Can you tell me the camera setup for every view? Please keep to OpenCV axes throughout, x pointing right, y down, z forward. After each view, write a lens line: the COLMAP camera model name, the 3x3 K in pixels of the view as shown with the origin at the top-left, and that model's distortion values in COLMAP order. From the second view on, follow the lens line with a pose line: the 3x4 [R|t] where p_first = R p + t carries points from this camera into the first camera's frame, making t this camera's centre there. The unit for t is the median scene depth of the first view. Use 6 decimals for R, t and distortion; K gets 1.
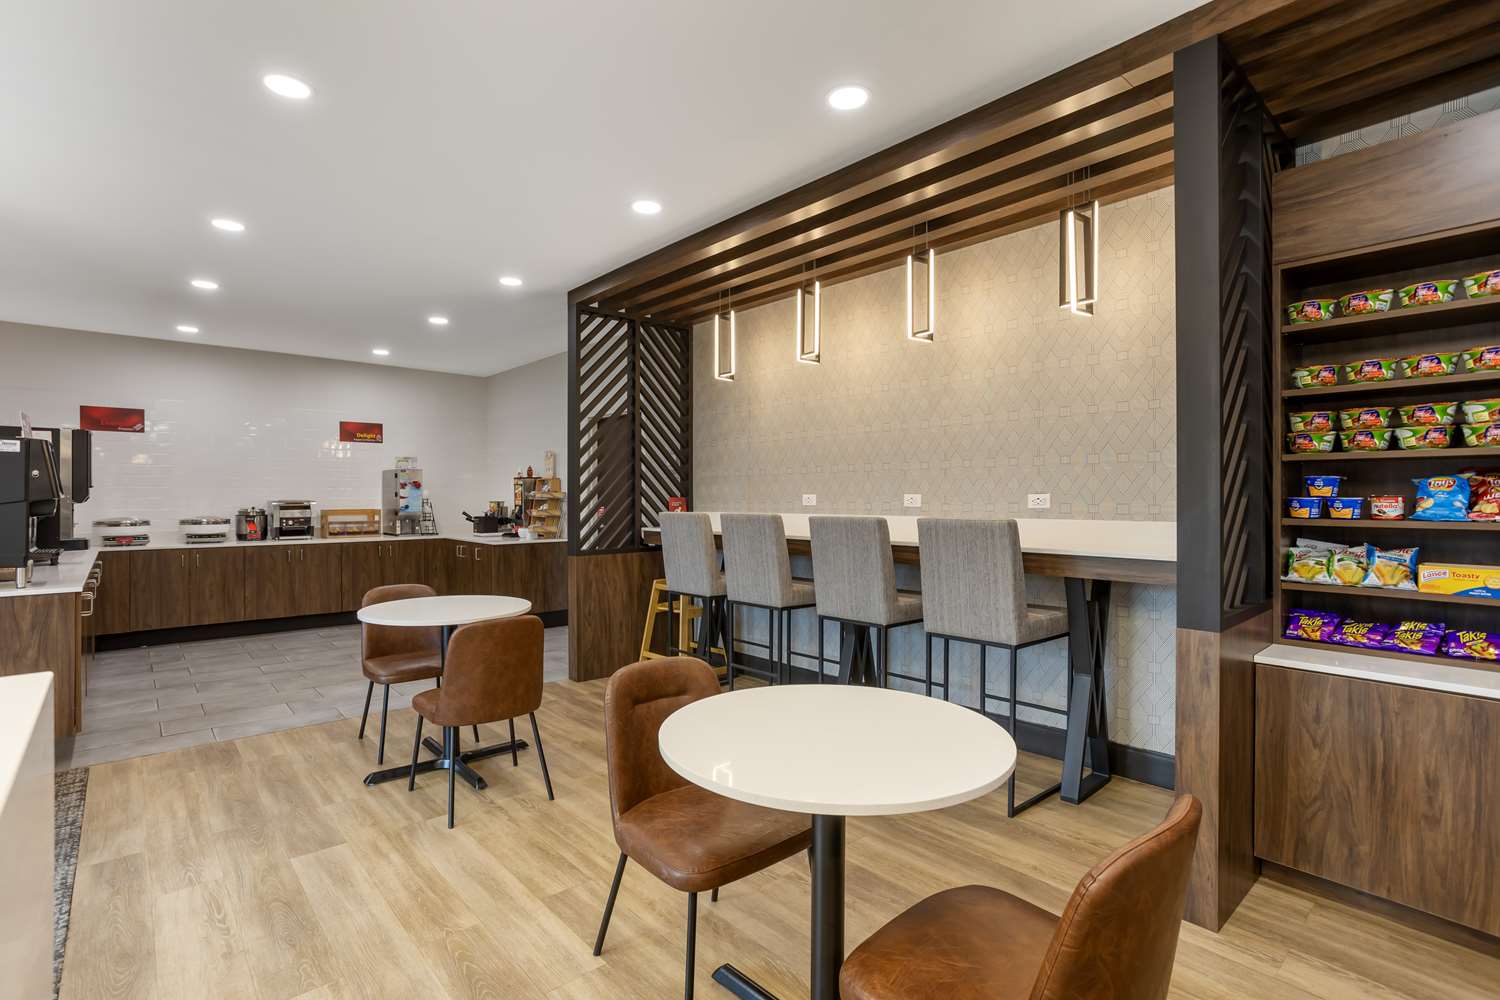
lens RADIAL K [[726.8, 0, 737.5], [0, 726.8, 497.4], [0, 0, 1]] dist [-0.017154, 0.010324]
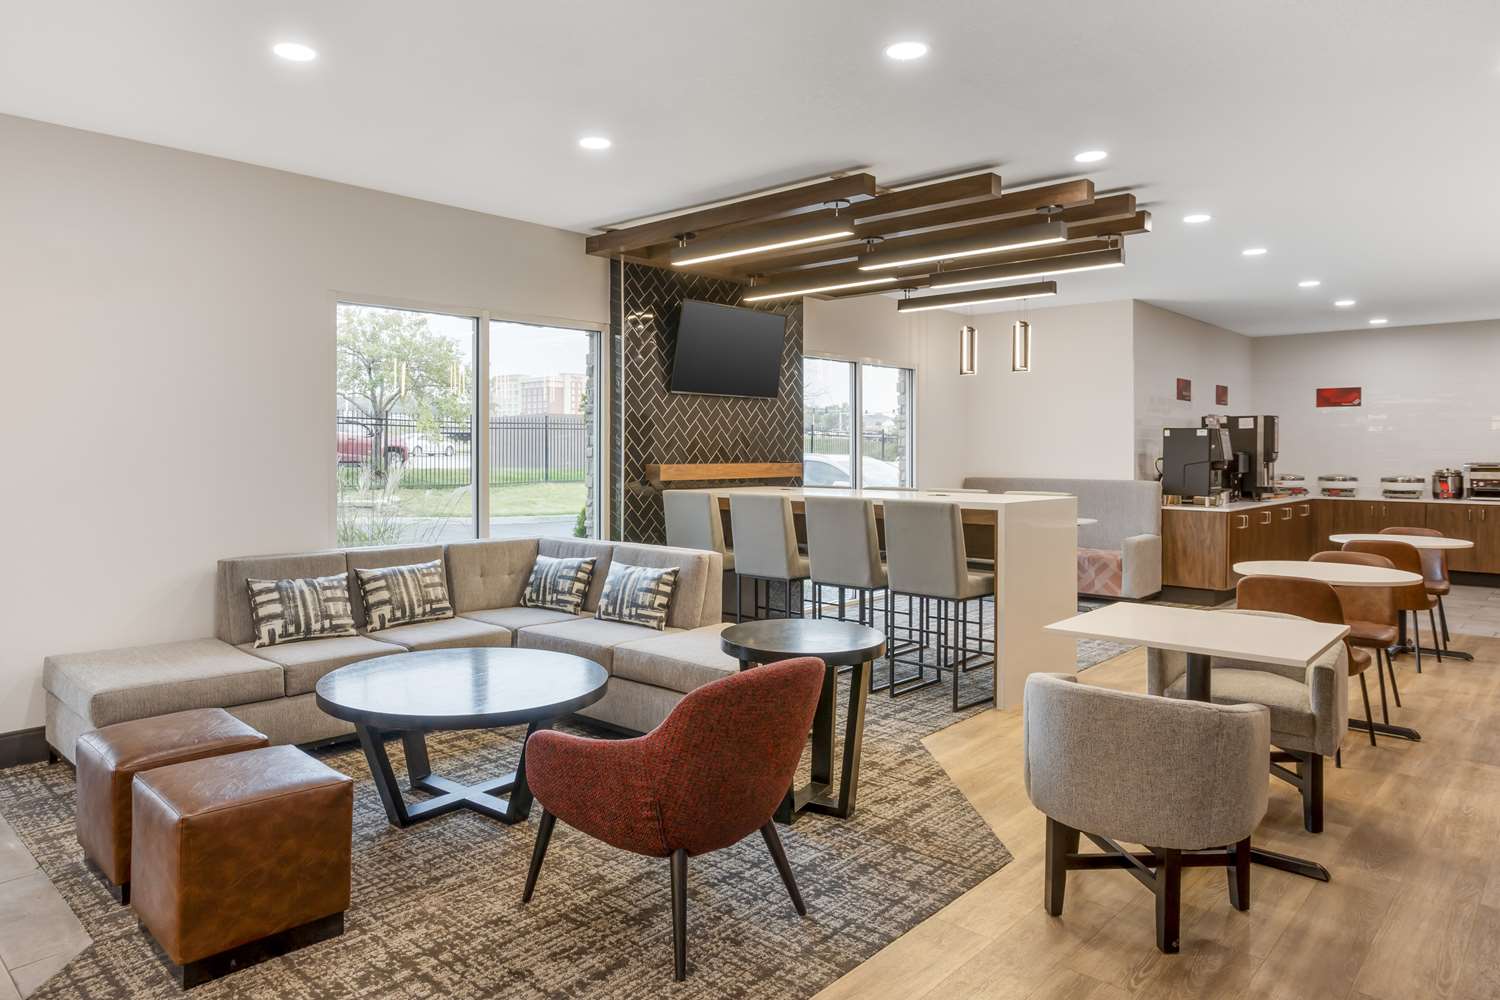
lens RADIAL K [[968.8, 0, 703.1], [0, 968.8, 456.6], [0, 0, 1]] dist [0.030085, 0.005837]
pose [[0.117787, 0.008864, -0.992999, 0.740955], [-0.006424, 0.999946, 0.008164, -0.010329], [0.993018, 0.005417, 0.117837, -0.324375]]
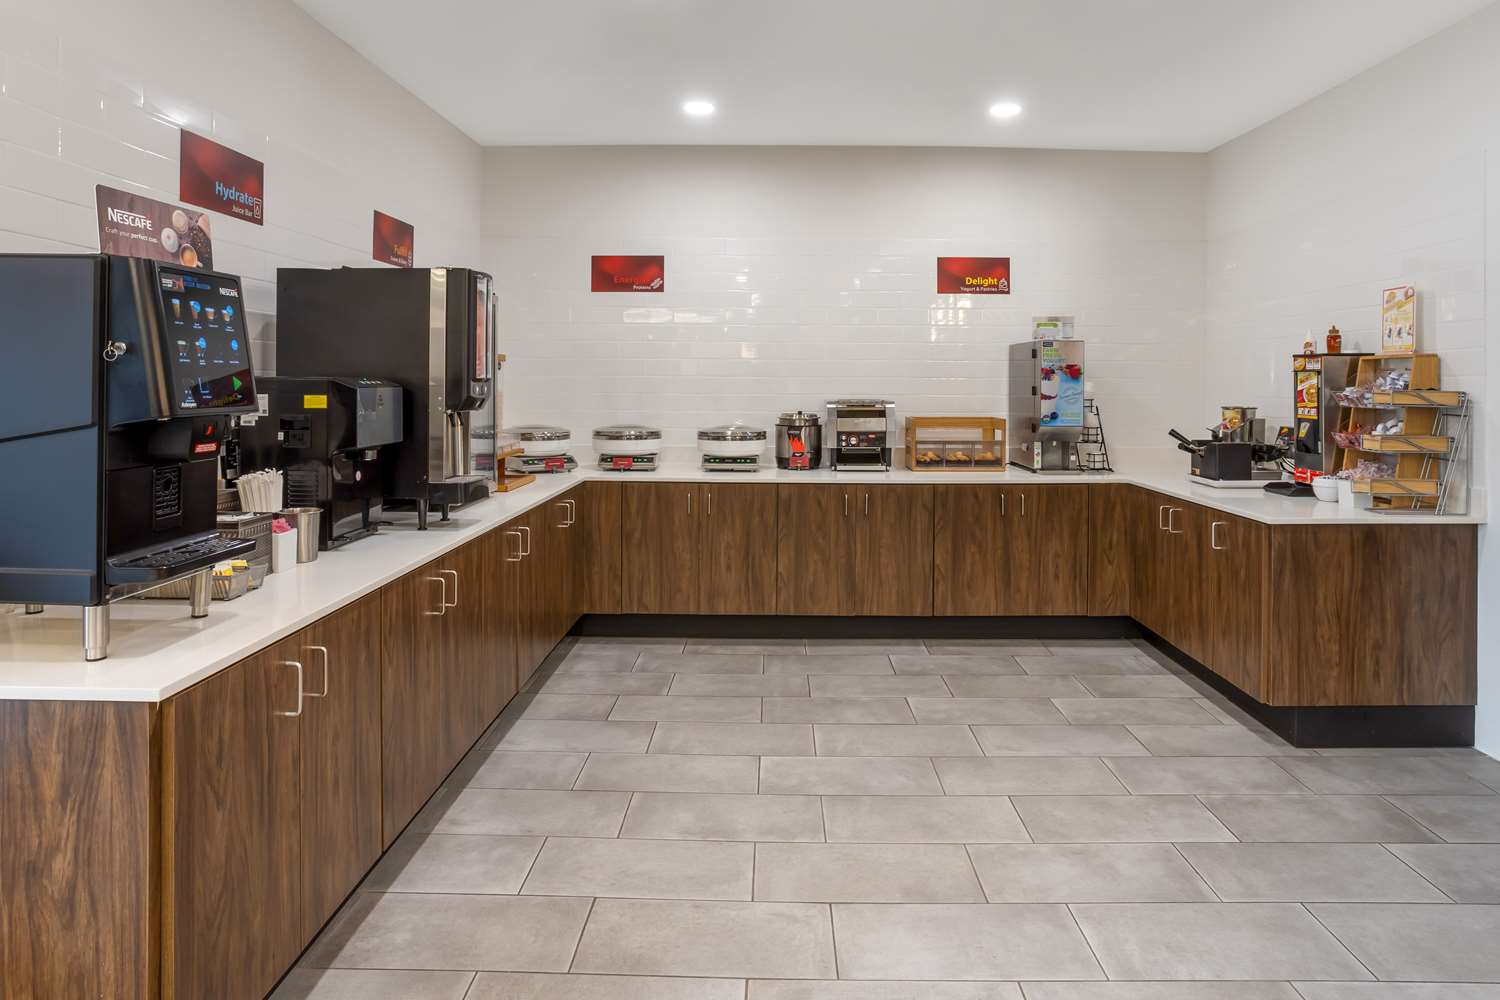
lens RADIAL K [[902.6, 0, 767.9], [0, 902.6, 381.9], [0, 0, 1]] dist [-0.049155, 0.025935]
pose [[0.754290, 0.004926, -0.656523, -0.234034], [-0.007082, 0.999975, -0.000634, -0.010068], [0.656503, 0.005127, 0.754306, 0.474985]]
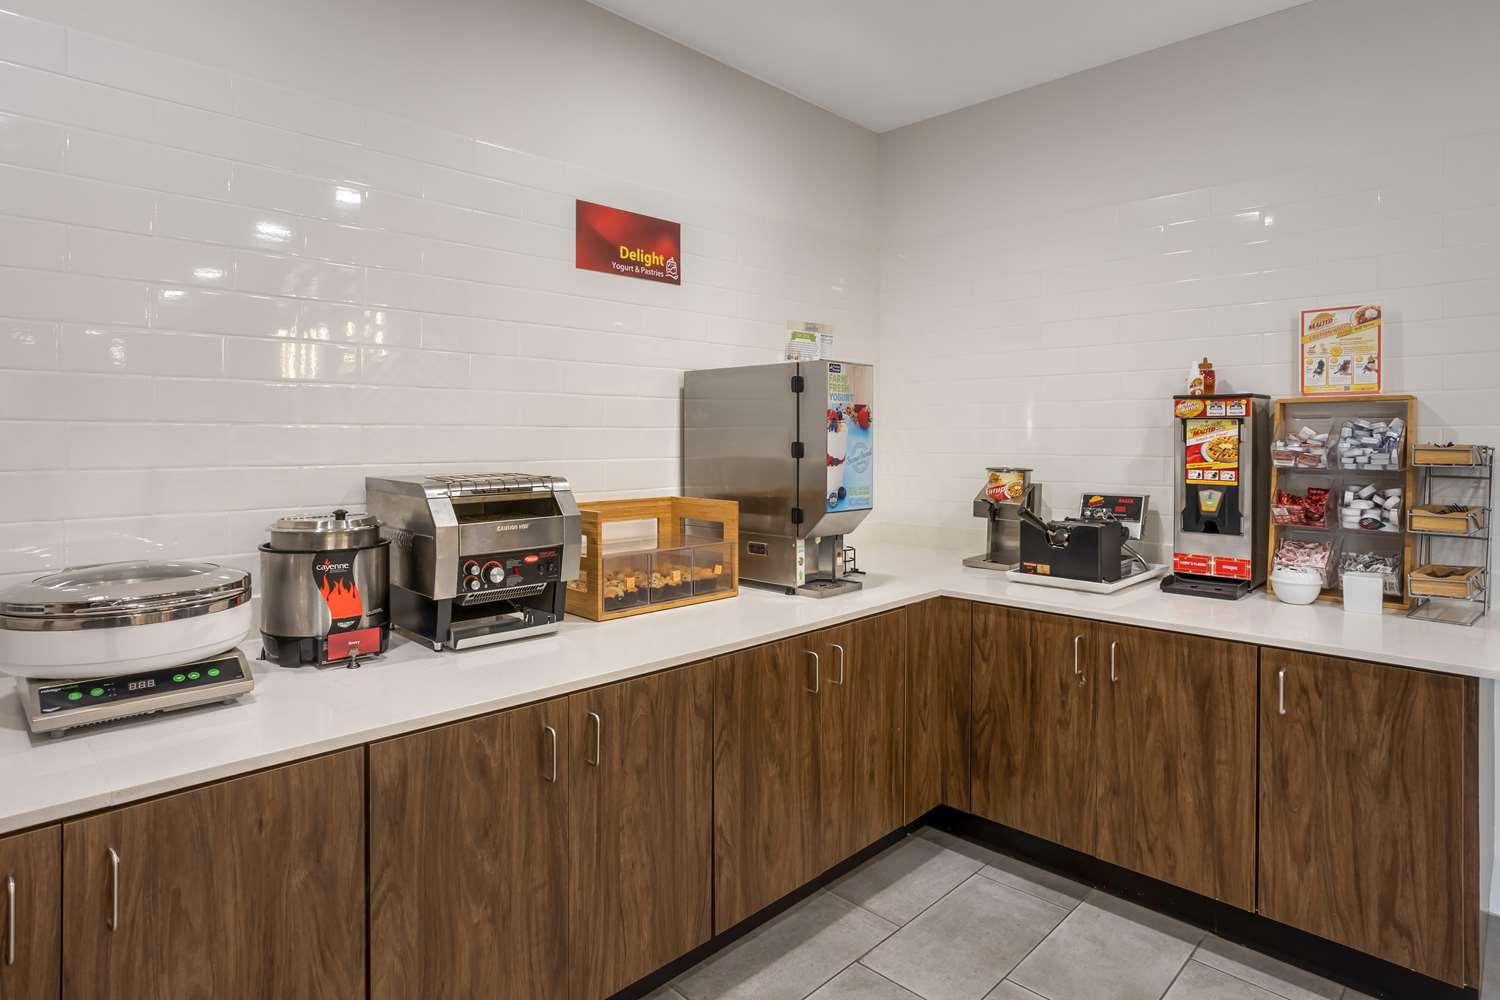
lens RADIAL K [[824.2, 0, 736.8], [0, 824.2, 438.0], [0, 0, 1]] dist [-0.047444, 0.023463]
pose [[0.996759, 0.002372, 0.080409, -0.612712], [-0.002510, 0.999996, 0.001611, -0.010910], [-0.080405, -0.001808, 0.996761, 0.795236]]
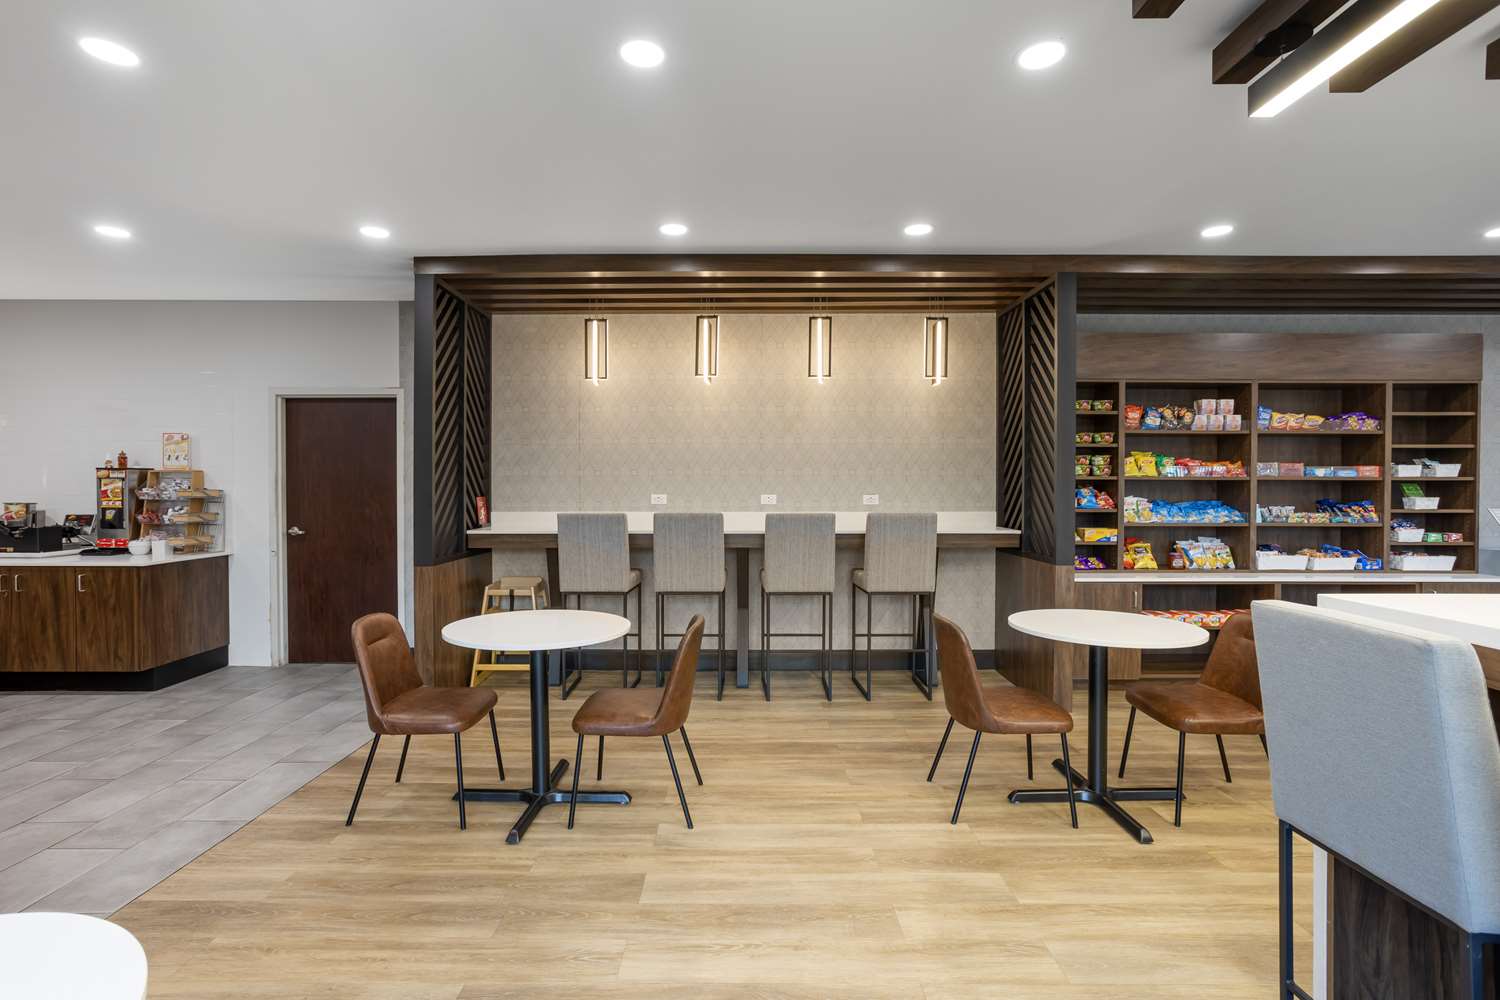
lens RADIAL K [[726.8, 0, 759.2], [0, 726.8, 488.0], [0, 0, 1]] dist [-0.017154, 0.010324]
pose [[0.650500, -0.001001, 0.759506, -0.492171], [-0.001216, 0.999996, 0.002360, -0.012386], [-0.759506, -0.002459, 0.650496, 0.114892]]
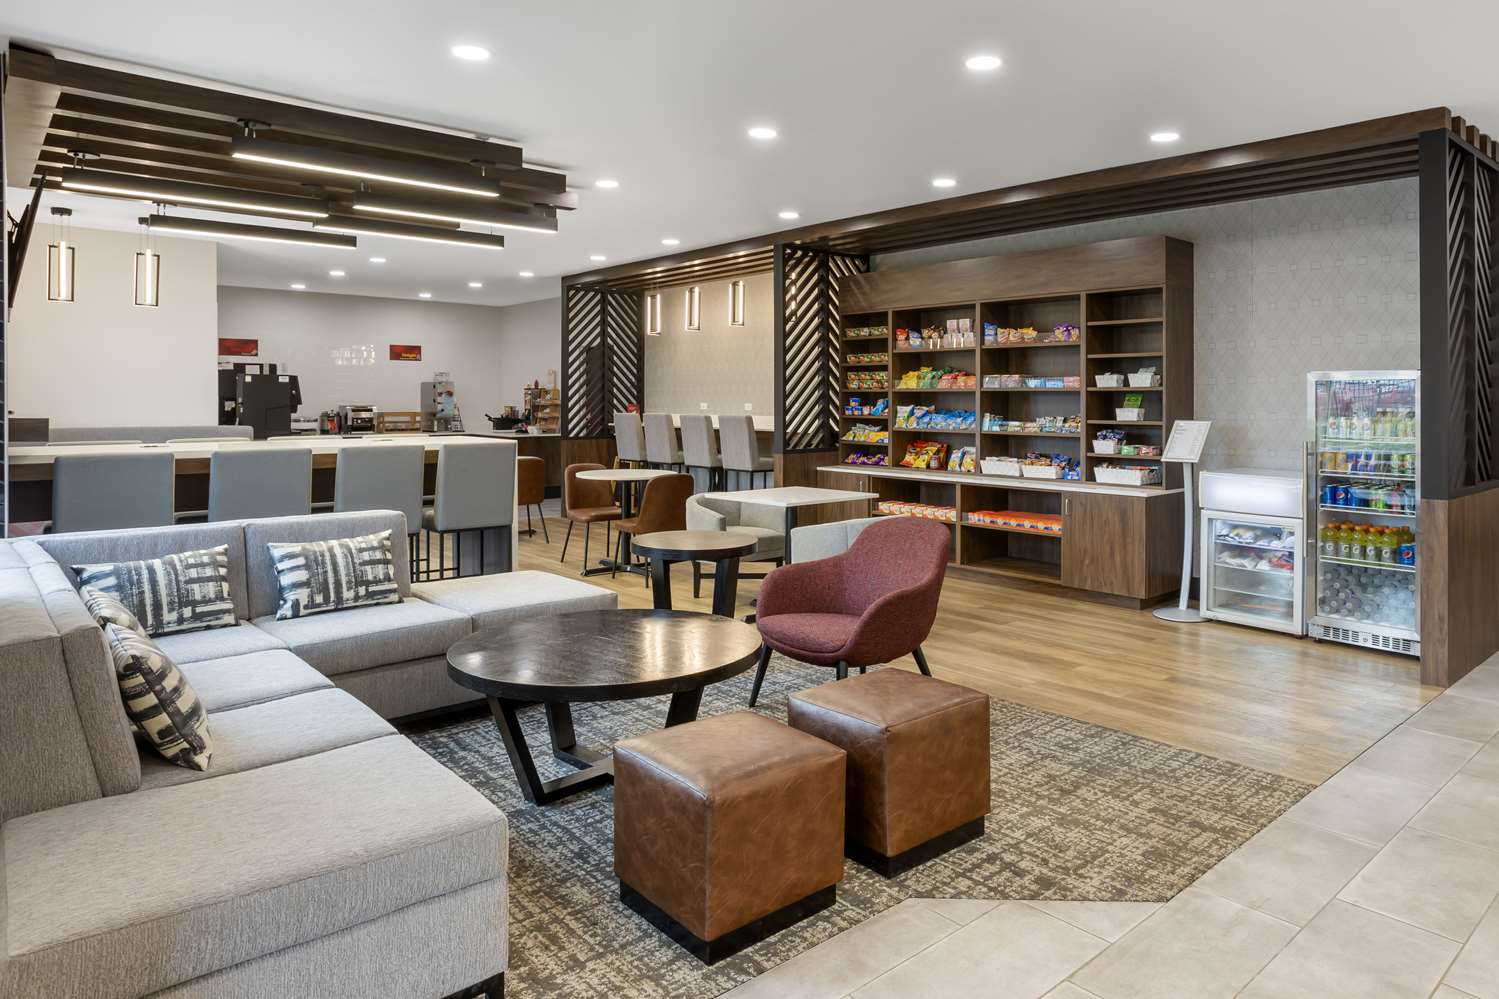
lens RADIAL K [[987.9, 0, 846.5], [0, 987.9, 389.5], [0, 0, 1]] dist [-0.010408, -0.003648]
pose [[0.999543, 0.002959, 0.030095, 0.266353], [-0.002648, 0.999943, -0.010370, -0.009436], [-0.030124, 0.010285, 0.999493, -0.965781]]
